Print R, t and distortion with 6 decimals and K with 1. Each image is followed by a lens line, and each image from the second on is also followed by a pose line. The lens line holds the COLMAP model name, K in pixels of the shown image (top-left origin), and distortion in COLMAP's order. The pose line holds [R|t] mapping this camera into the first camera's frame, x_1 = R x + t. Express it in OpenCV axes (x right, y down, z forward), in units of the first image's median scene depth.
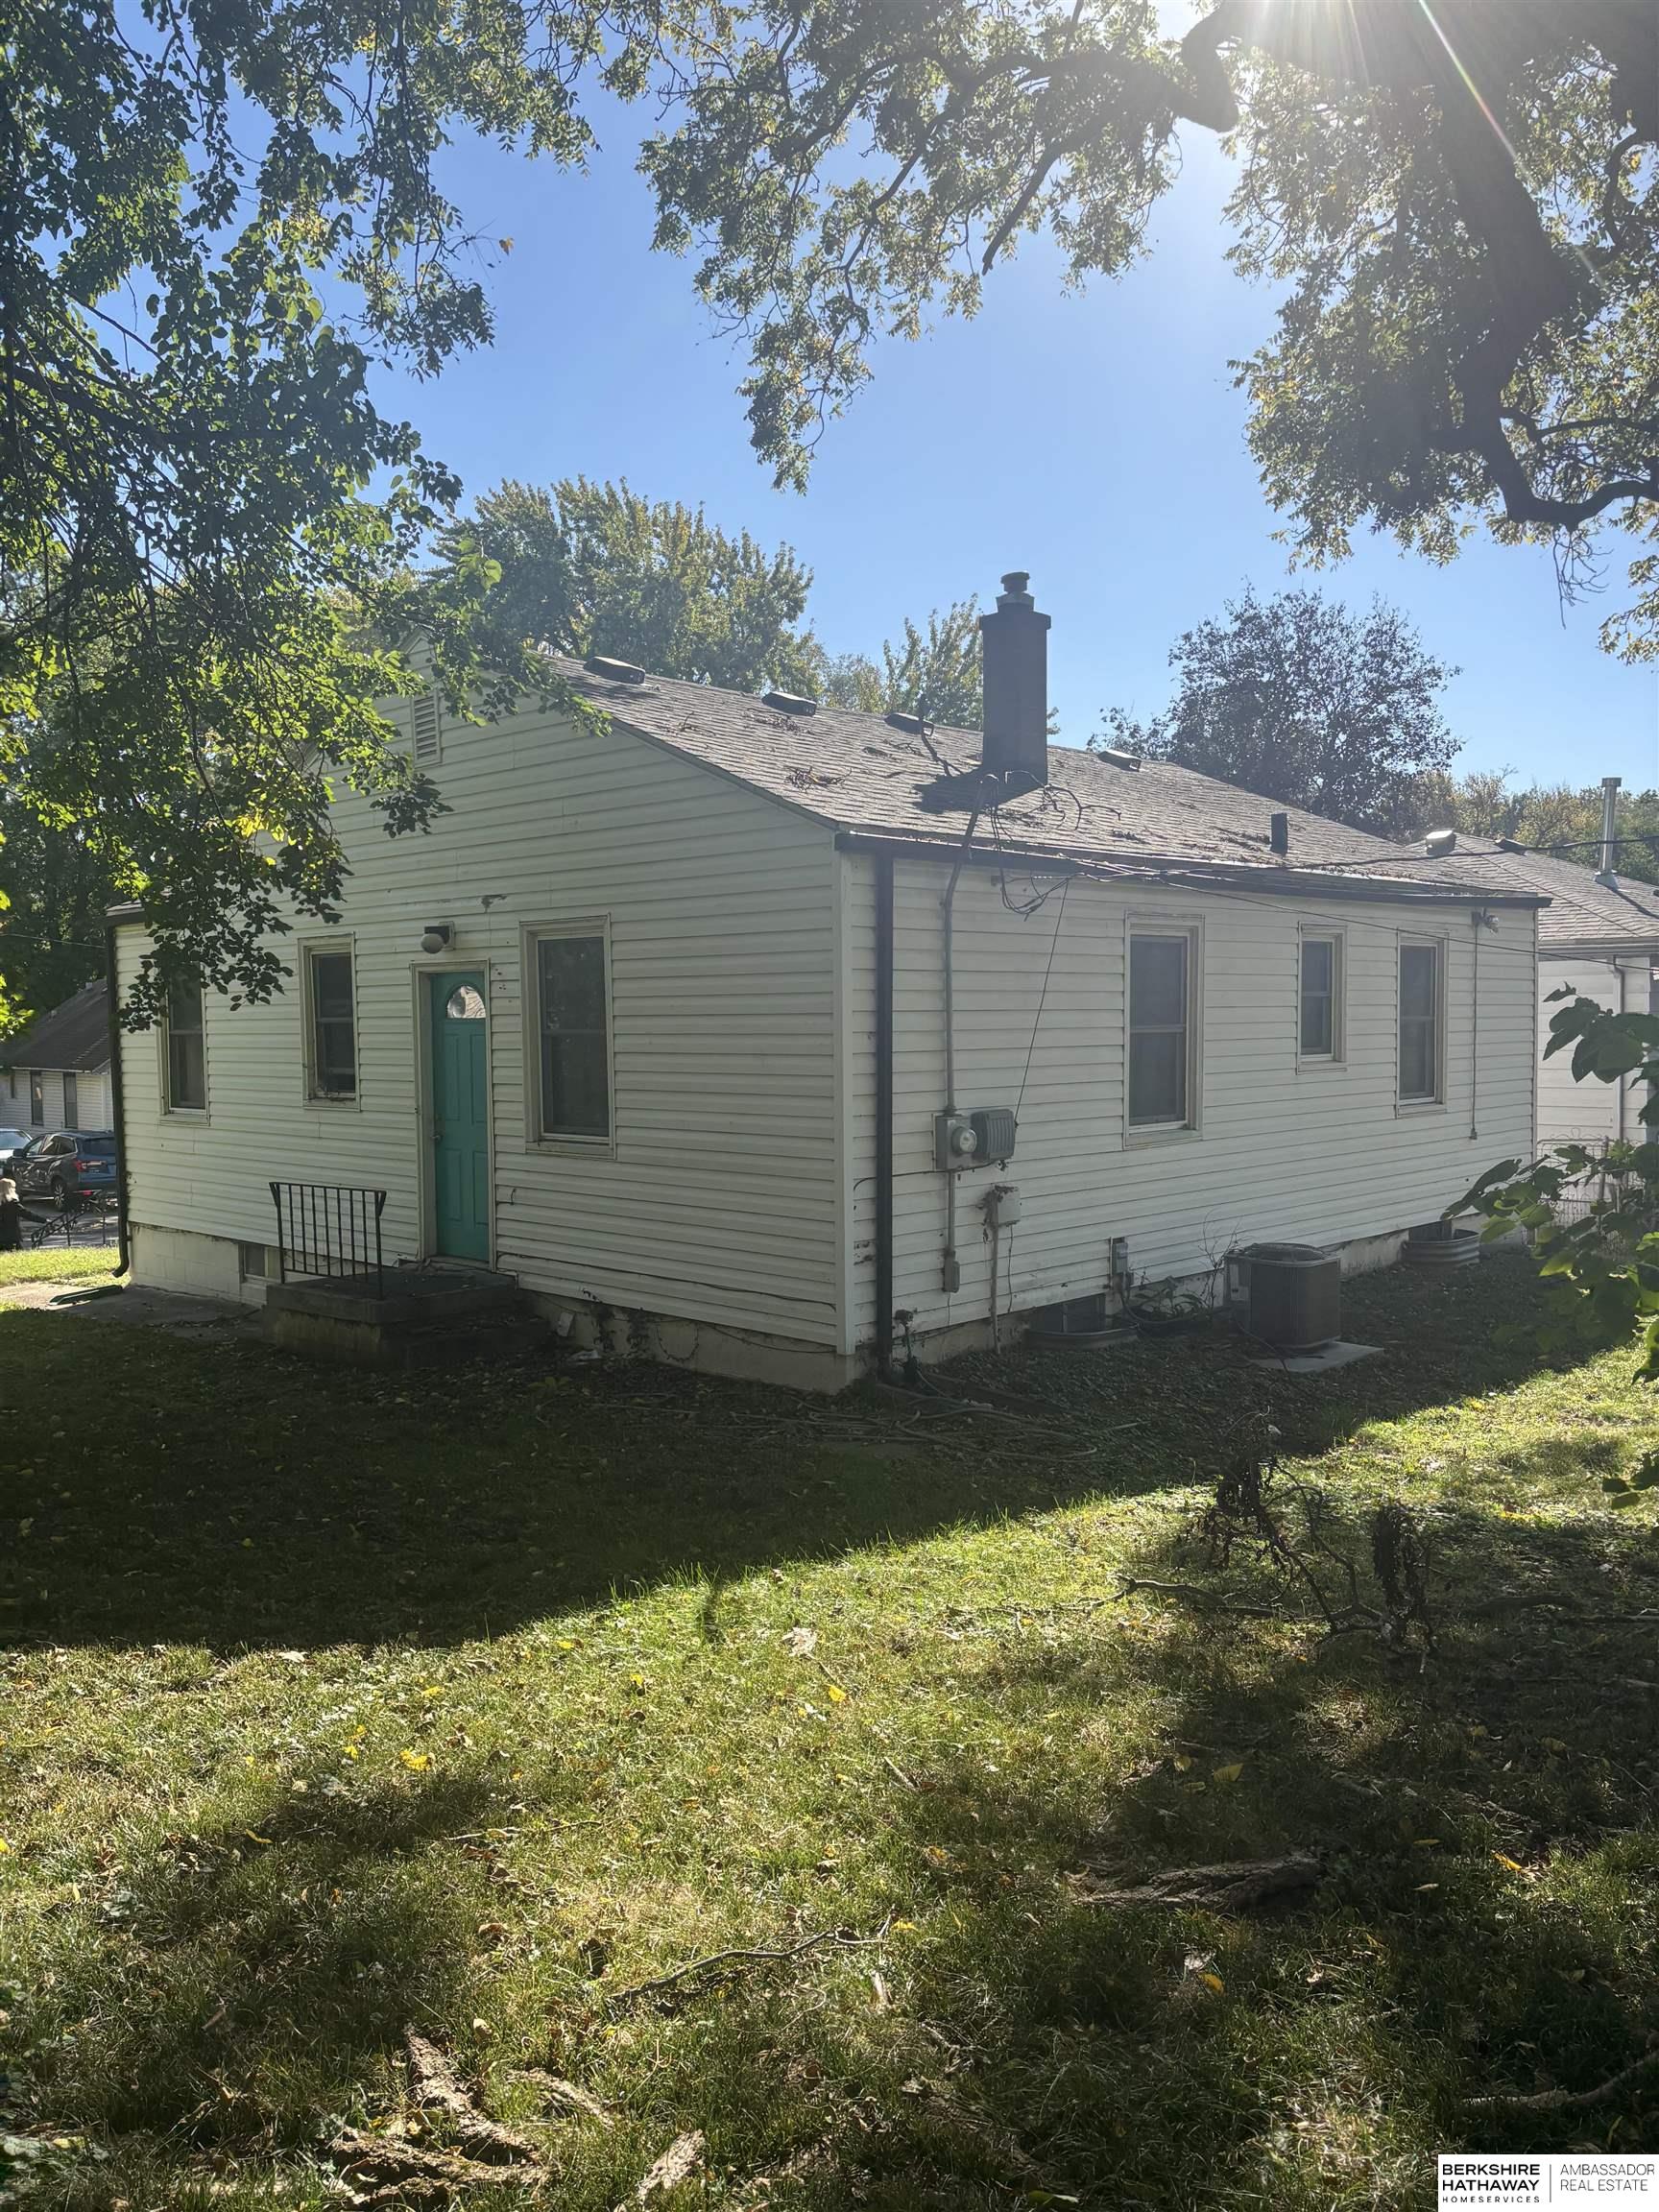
lens RADIAL K [[1666.8, 0, 829.5], [0, 1666.8, 1106.0], [0, 0, 1]] dist [0.040335, -0.051878]
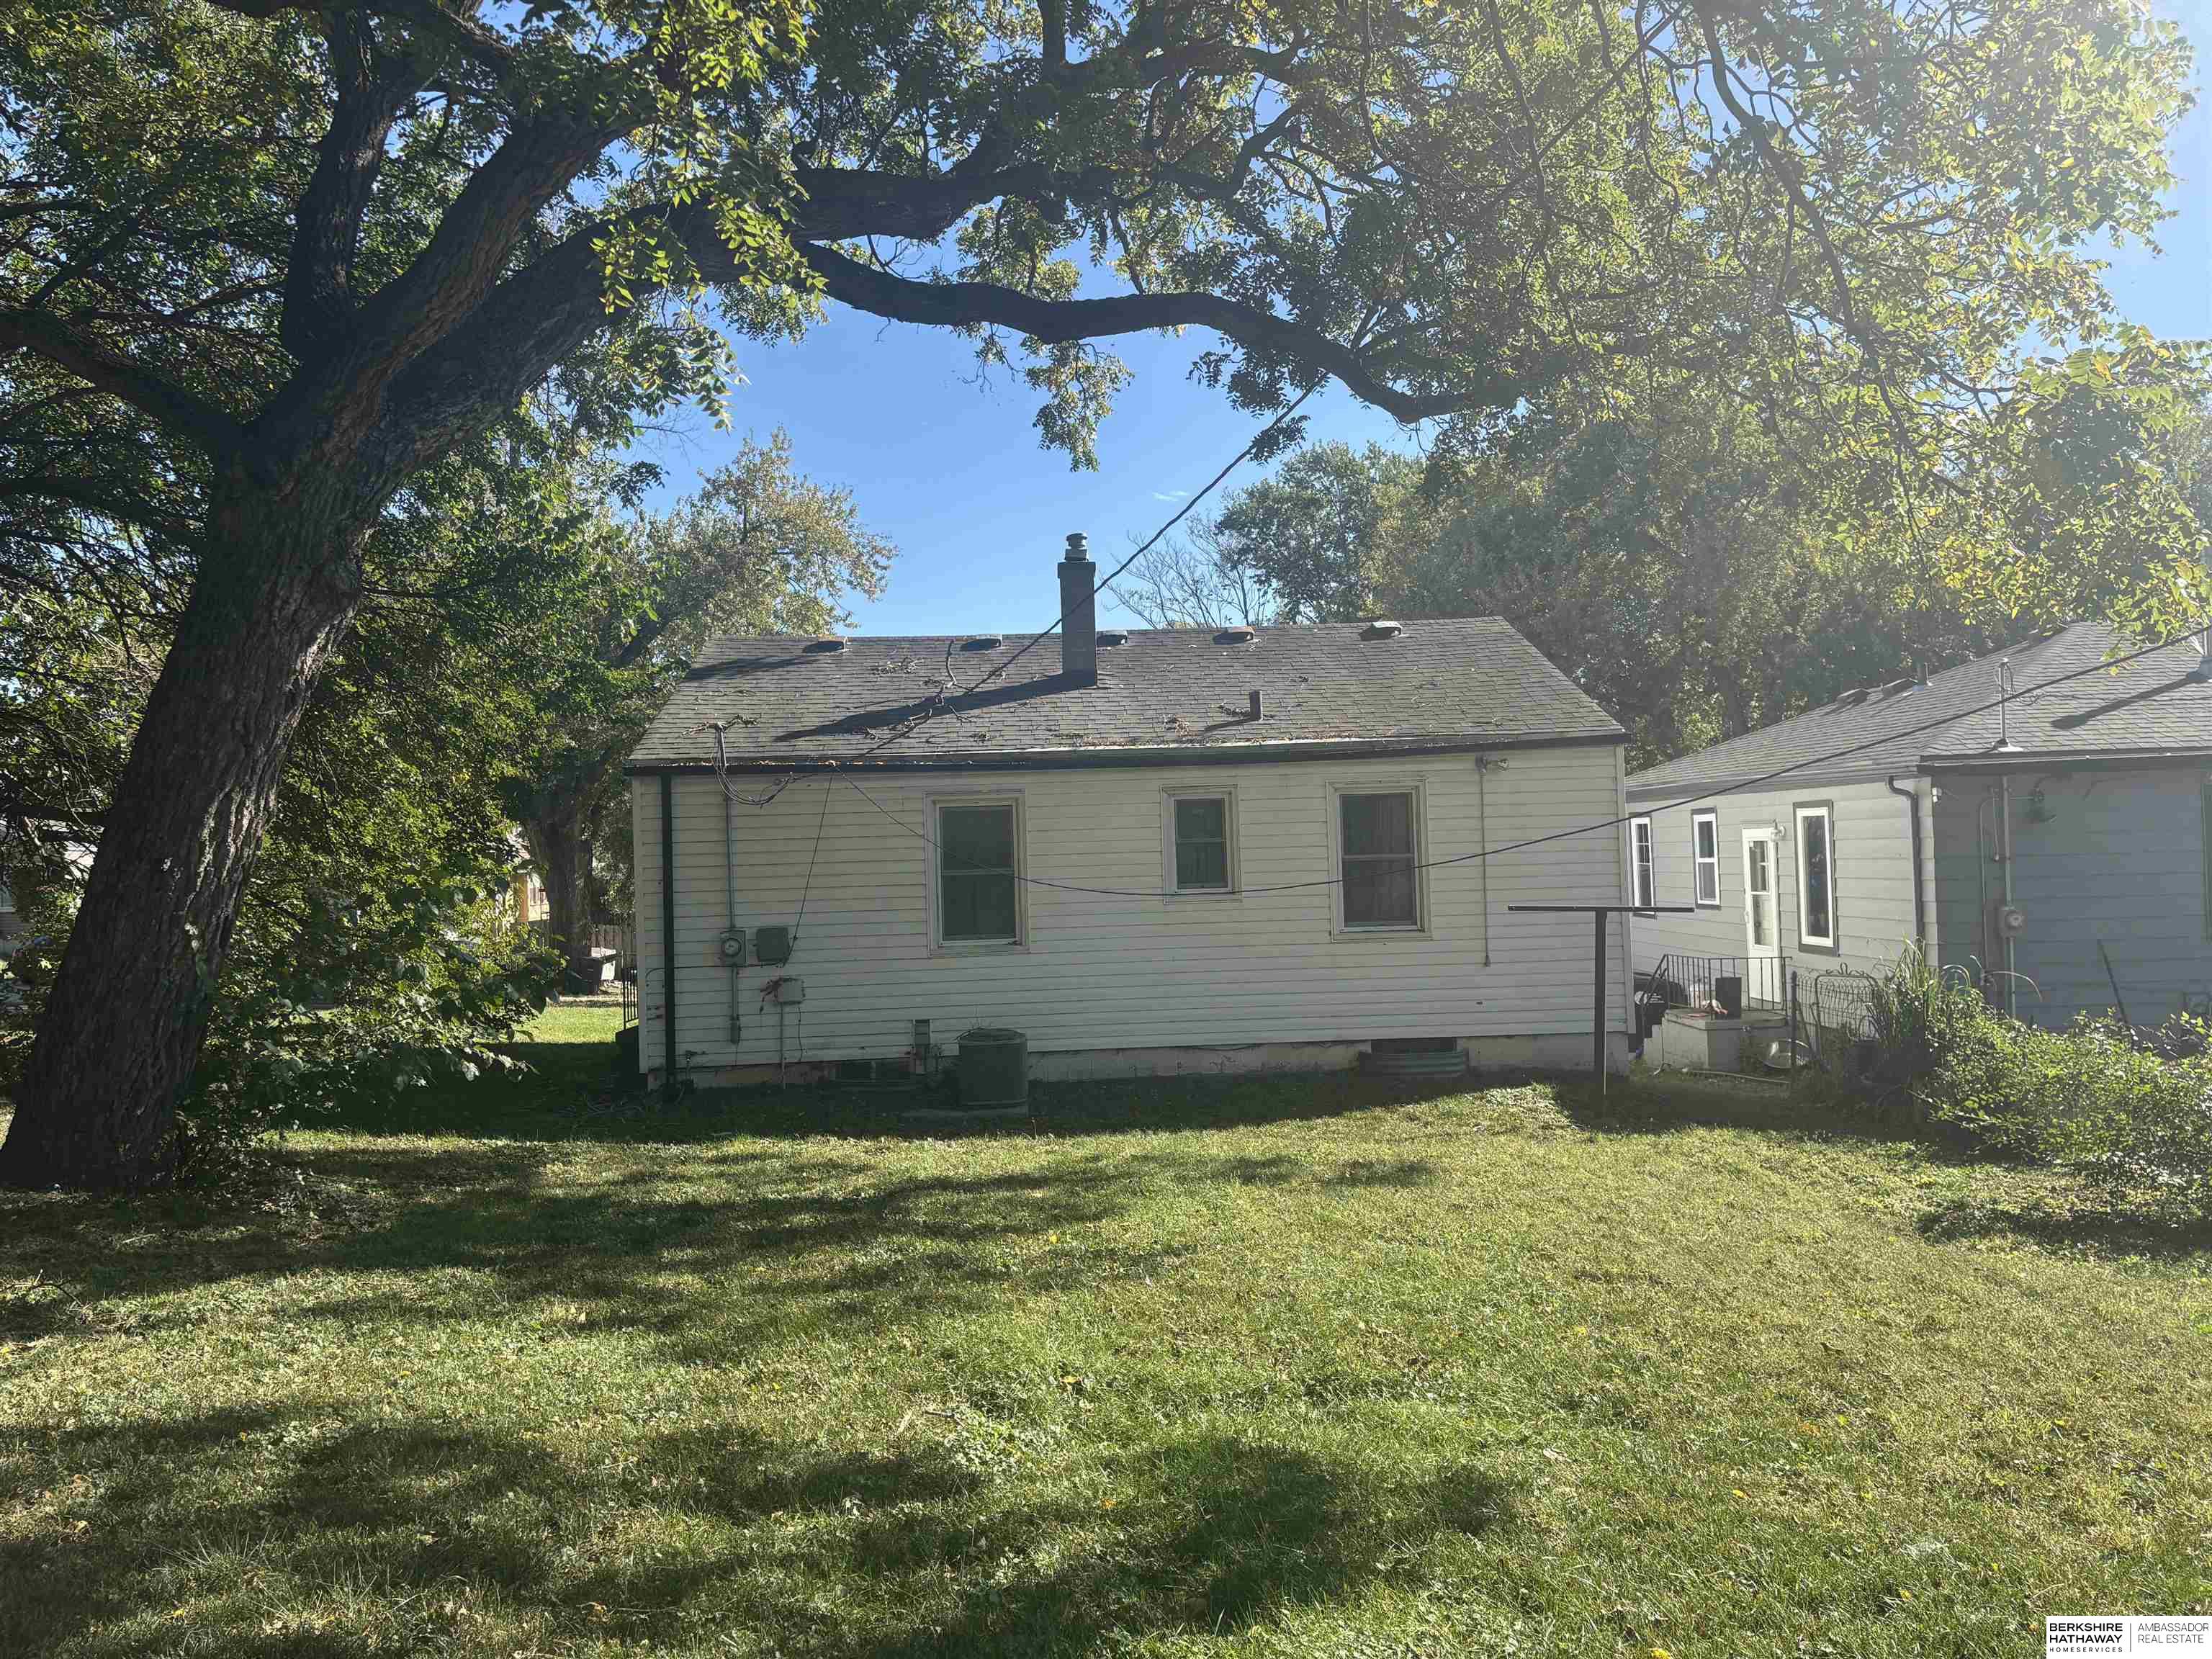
lens RADIAL K [[1666.8, 0, 1106.0], [0, 1666.8, 829.5], [0, 0, 1]] dist [0.040335, -0.051878]
pose [[0.752494, -0.028597, -0.657978, 1.339064], [-0.013026, 0.998215, -0.058281, -0.002861], [0.658470, 0.052427, 0.750778, 0.027888]]
